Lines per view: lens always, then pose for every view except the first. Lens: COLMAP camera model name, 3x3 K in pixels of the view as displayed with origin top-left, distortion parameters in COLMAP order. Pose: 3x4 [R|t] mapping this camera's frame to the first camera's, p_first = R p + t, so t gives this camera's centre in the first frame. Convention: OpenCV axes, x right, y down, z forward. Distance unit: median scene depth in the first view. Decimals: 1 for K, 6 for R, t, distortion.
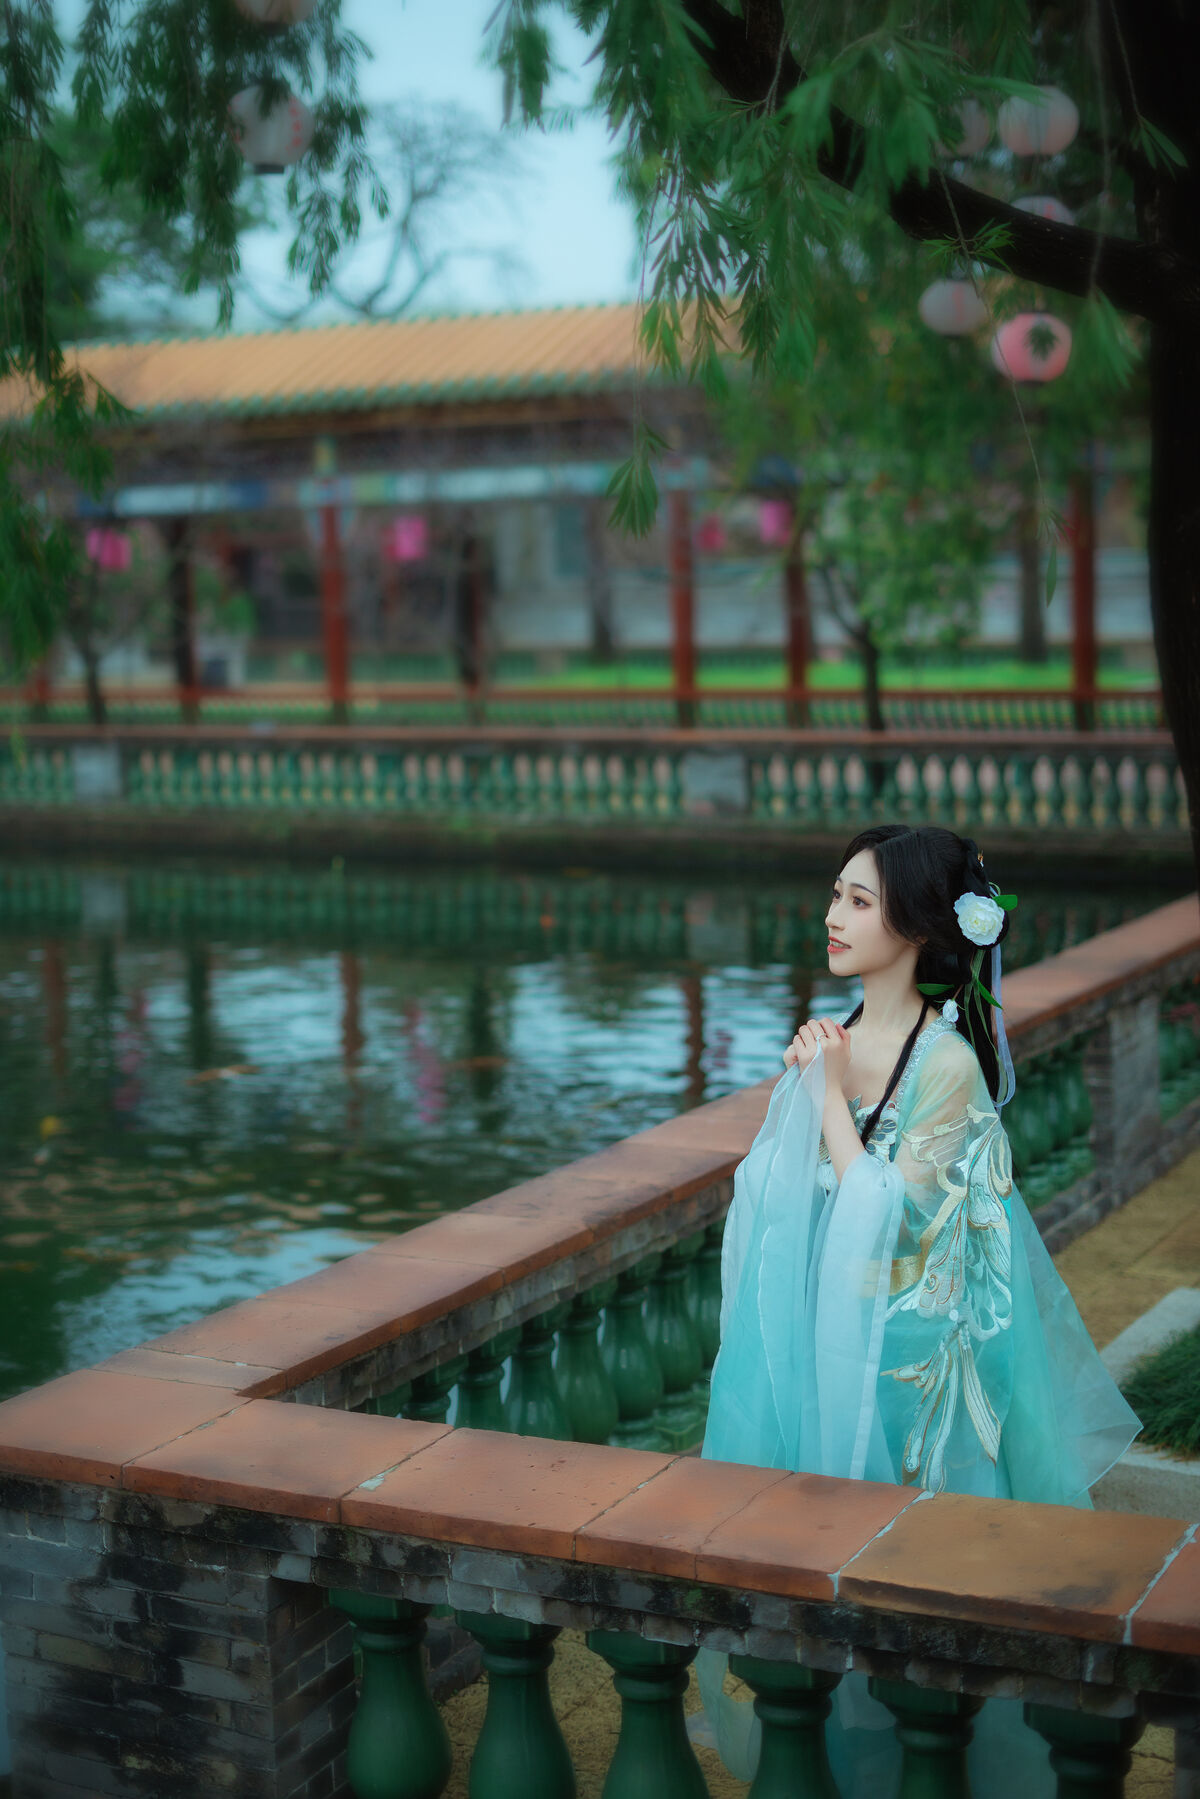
lens RADIAL K [[2595.8, 0, 600.0], [0, 2595.8, 899.5], [0, 0, 1]] dist [-0.019297, -0.016872]
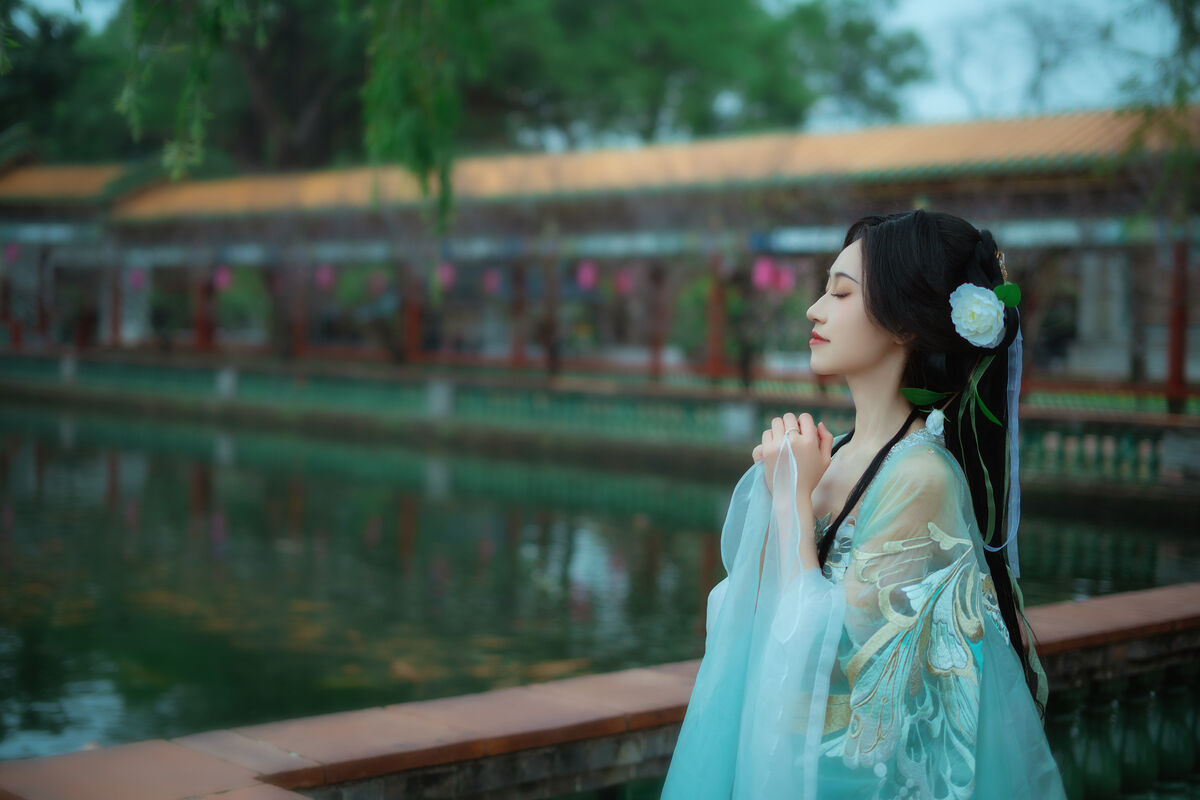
lens RADIAL K [[1731.5, 0, 600.0], [0, 1731.5, 400.0], [0, 0, 1]] dist [-0.019297, -0.016872]
pose [[0.945571, 0.064242, -0.319011, 0.140133], [-0.092092, 0.993072, -0.072985, 0.058335], [0.312113, 0.098391, 0.944936, 0.278589]]
